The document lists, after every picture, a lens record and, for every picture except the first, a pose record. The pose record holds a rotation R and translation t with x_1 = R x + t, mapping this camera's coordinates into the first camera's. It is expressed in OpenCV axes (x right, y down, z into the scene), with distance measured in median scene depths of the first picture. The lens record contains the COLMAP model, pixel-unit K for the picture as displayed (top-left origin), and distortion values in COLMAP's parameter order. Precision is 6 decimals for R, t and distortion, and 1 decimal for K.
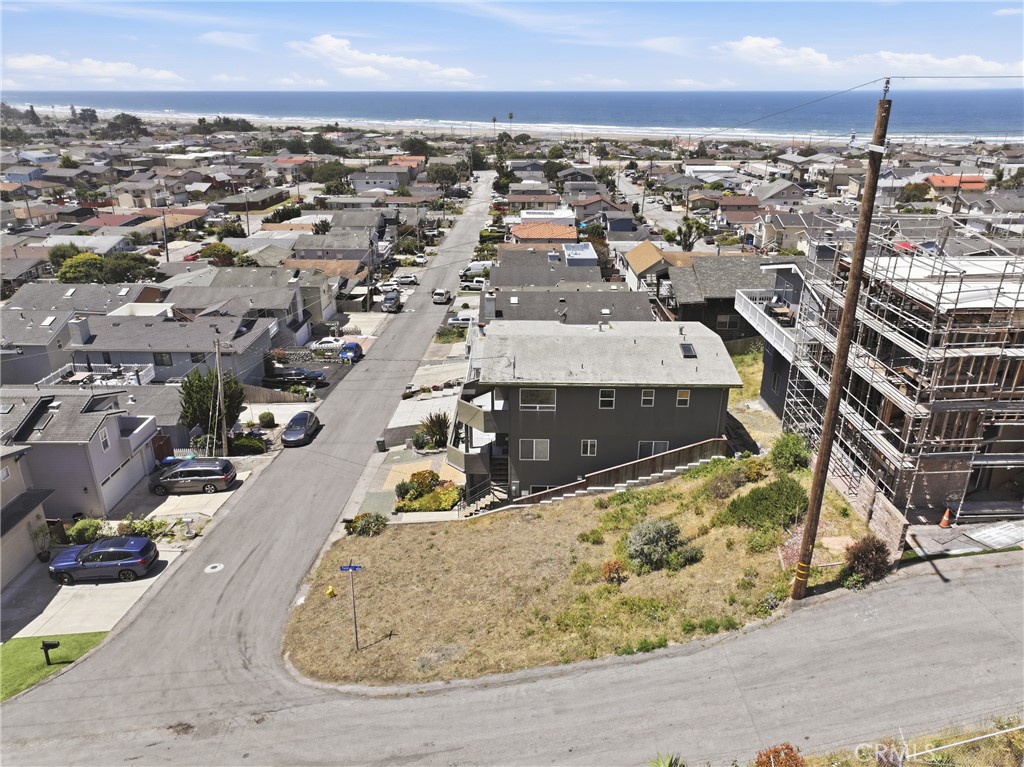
lens RADIAL K [[719.0, 0, 517.1], [0, 719.0, 380.6], [0, 0, 1]] dist [0.001799, 0.013284]
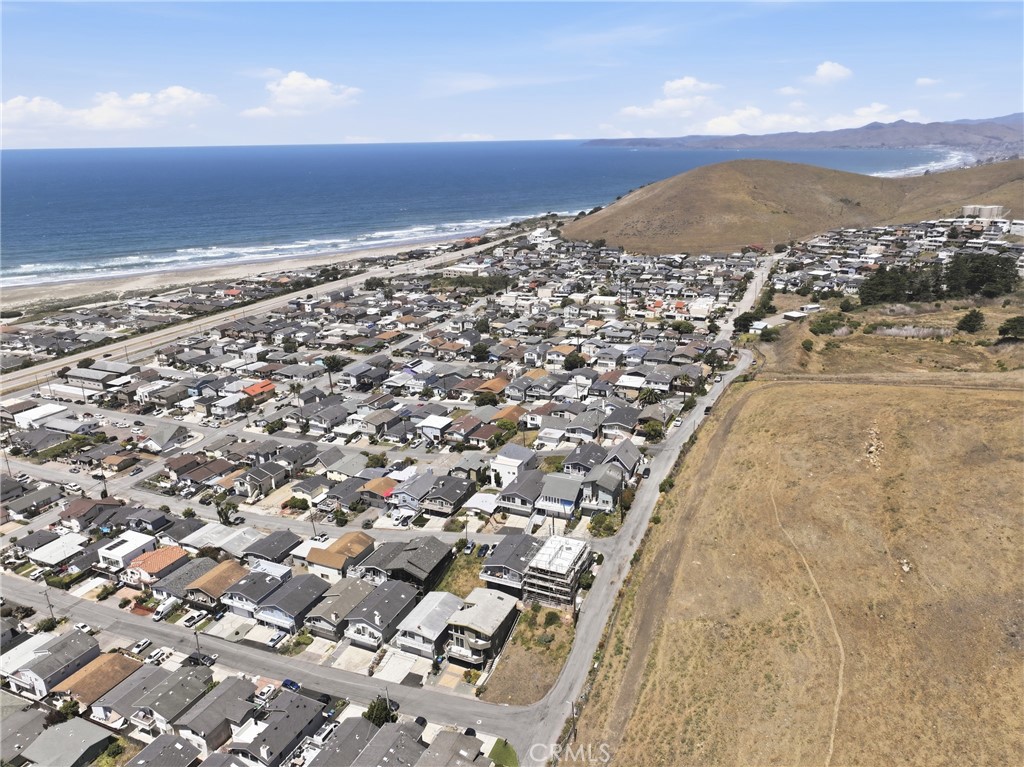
lens RADIAL K [[719.0, 0, 517.1], [0, 719.0, 380.6], [0, 0, 1]] dist [0.001799, 0.013284]
pose [[0.405945, -0.296194, 0.864568, -2.645230], [0.361079, 0.921035, 0.146000, -1.600805], [-0.839542, 0.252909, 0.480839, -1.217474]]
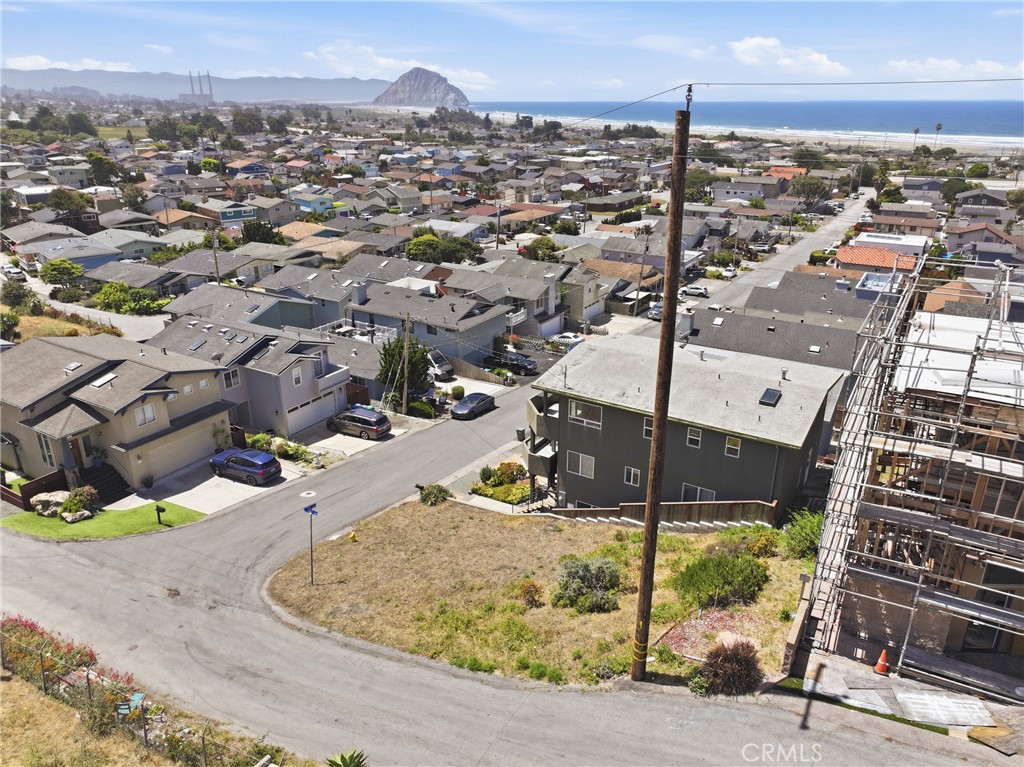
lens RADIAL K [[719.0, 0, 517.1], [0, 719.0, 380.6], [0, 0, 1]] dist [0.001799, 0.013284]
pose [[0.858408, 0.186629, -0.477813, 0.365013], [-0.191599, 0.980705, 0.038841, -0.034327], [0.475842, 0.058207, 0.877603, 0.086982]]
